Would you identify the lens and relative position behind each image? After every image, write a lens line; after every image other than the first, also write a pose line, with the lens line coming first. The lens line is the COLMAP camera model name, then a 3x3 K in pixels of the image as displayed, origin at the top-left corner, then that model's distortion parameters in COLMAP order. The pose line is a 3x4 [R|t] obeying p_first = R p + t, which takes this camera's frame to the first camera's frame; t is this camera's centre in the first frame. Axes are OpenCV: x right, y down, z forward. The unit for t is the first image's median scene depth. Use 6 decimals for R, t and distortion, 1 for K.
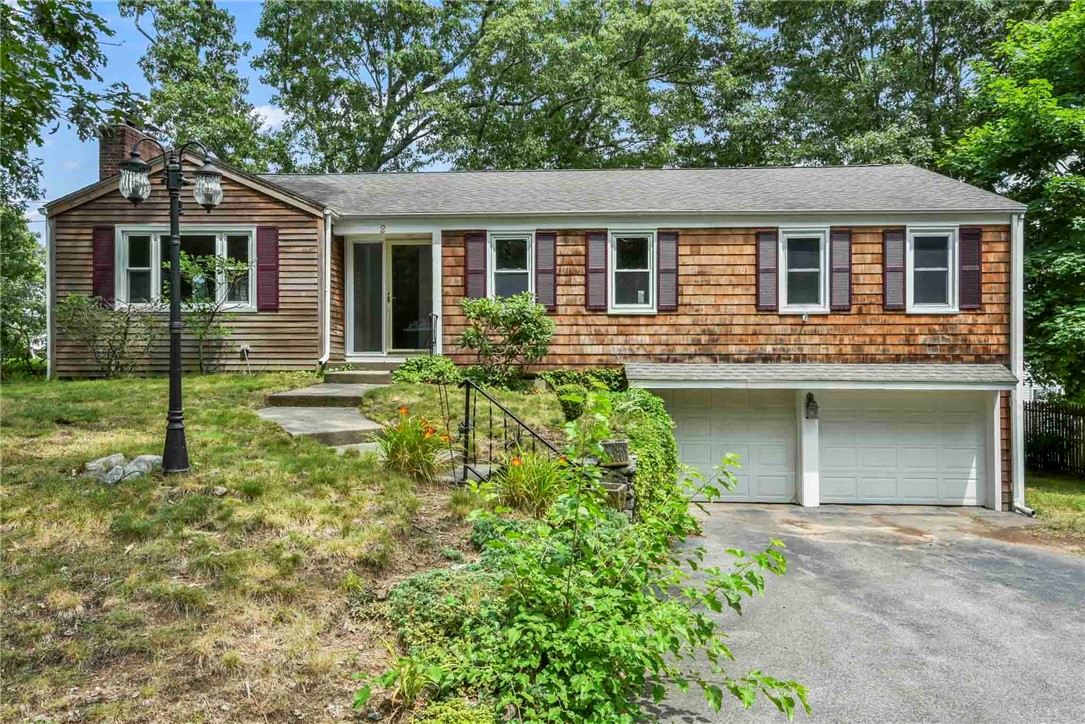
lens RADIAL K [[785.3, 0, 552.0], [0, 785.3, 372.4], [0, 0, 1]] dist [0.029837, -0.010326]
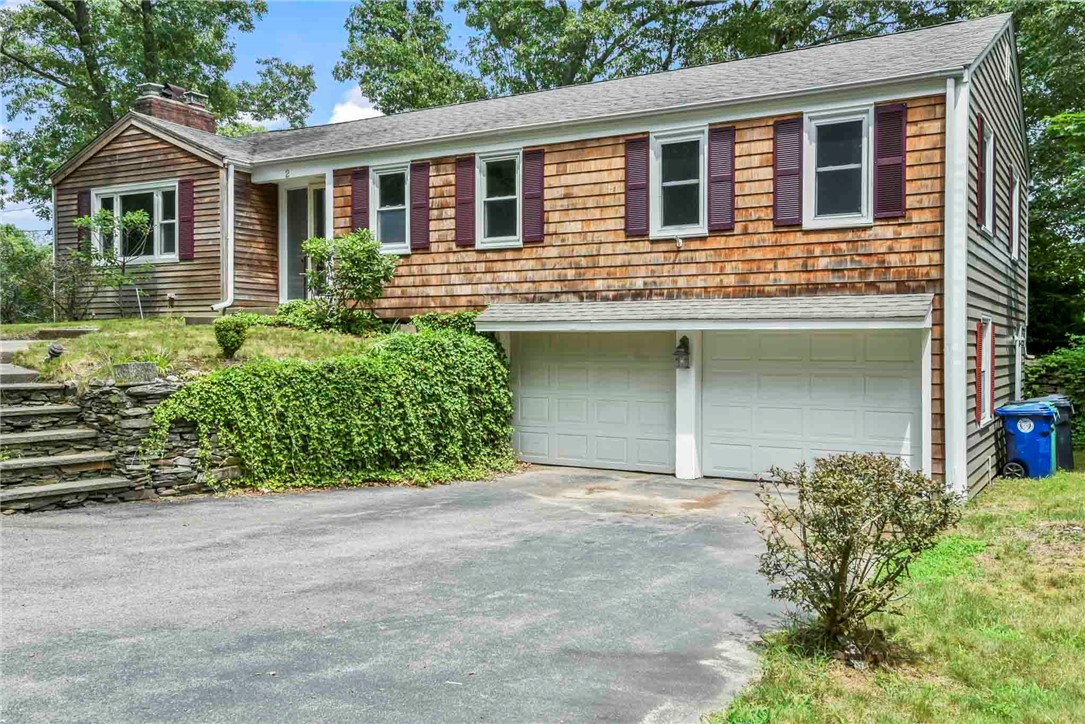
lens RADIAL K [[965.0, 0, 550.4], [0, 965.0, 361.2], [0, 0, 1]] dist [0.063378, -0.002108]
pose [[0.886629, 0.006361, -0.462438, 0.660180], [-0.000965, 0.999929, 0.011904, 0.039639], [0.462480, -0.010108, 0.886572, 0.068058]]
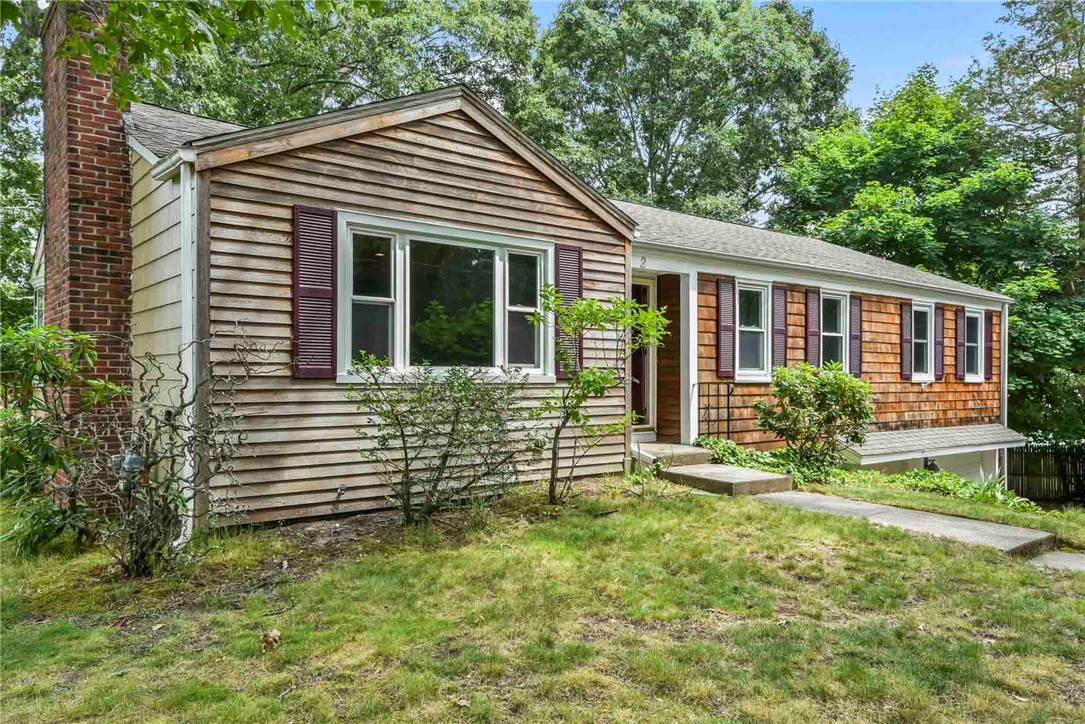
lens RADIAL K [[787.2, 0, 540.6], [0, 787.2, 368.9], [0, 0, 1]] dist [0.010477, -0.000251]
pose [[0.751230, 0.008670, 0.659984, -0.771472], [0.003125, 0.999856, -0.016692, -0.076295], [-0.660033, 0.014602, 0.751094, 0.540576]]
